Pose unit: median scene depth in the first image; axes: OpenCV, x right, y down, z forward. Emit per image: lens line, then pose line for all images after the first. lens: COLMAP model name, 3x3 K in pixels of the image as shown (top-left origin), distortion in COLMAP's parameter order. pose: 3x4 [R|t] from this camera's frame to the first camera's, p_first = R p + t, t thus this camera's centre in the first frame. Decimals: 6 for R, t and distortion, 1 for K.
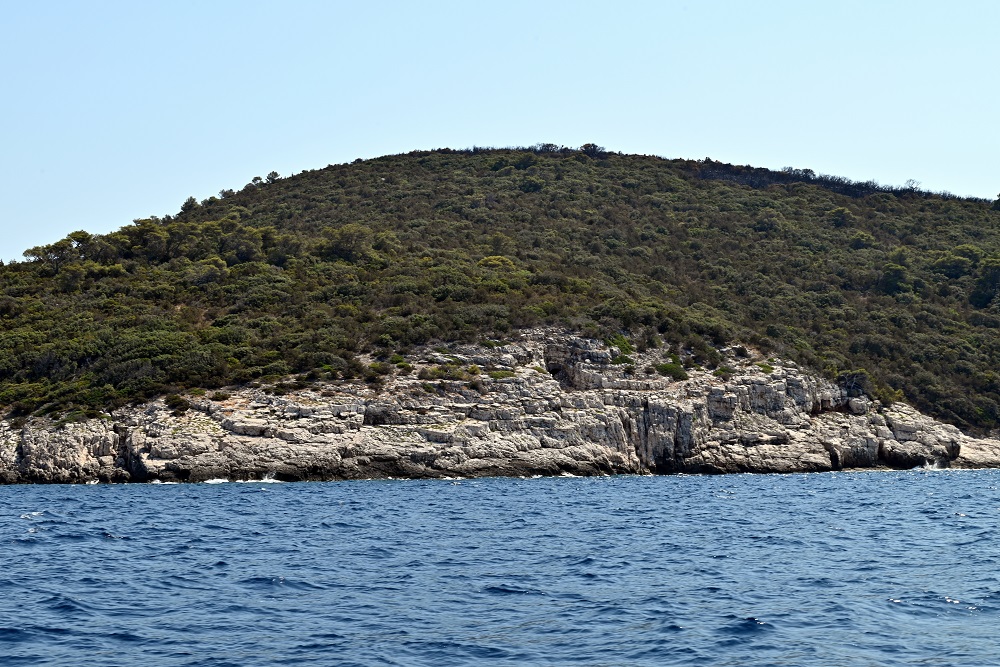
lens RADIAL K [[2029.8, 0, 500.0], [0, 2029.8, 333.5], [0, 0, 1]] dist [-0.058506, -0.335899]
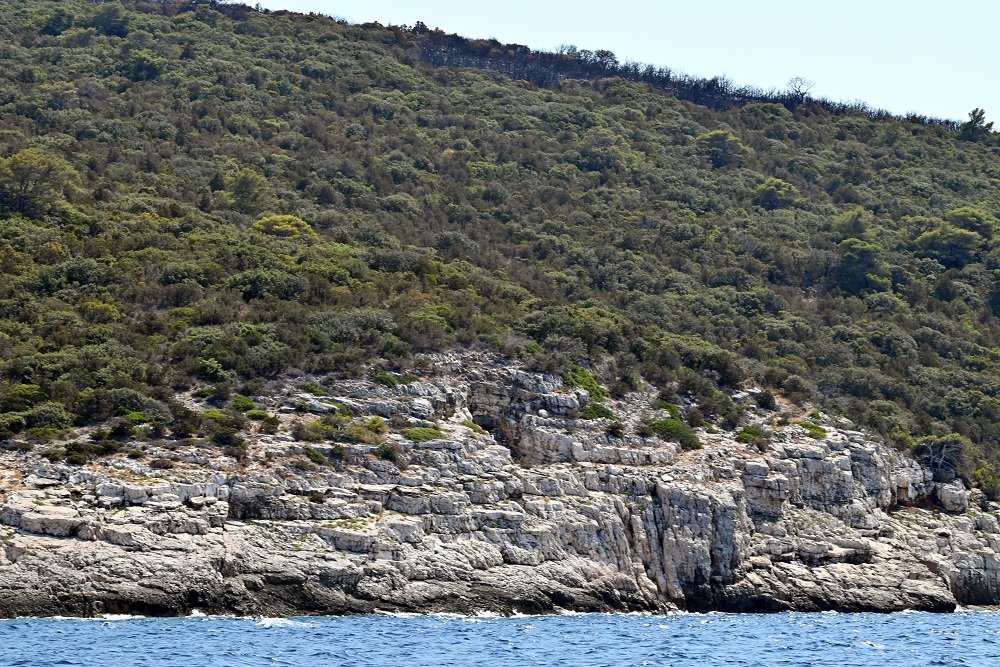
lens RADIAL K [[4035.8, 0, 500.0], [0, 4035.8, 333.5], [0, 0, 1]] dist [-0.062585, 0.821604]
pose [[0.980688, 0.024299, 0.194062, -0.189813], [-0.024223, 0.999703, -0.002765, -0.005239], [-0.194071, -0.001989, 0.980985, -0.111045]]
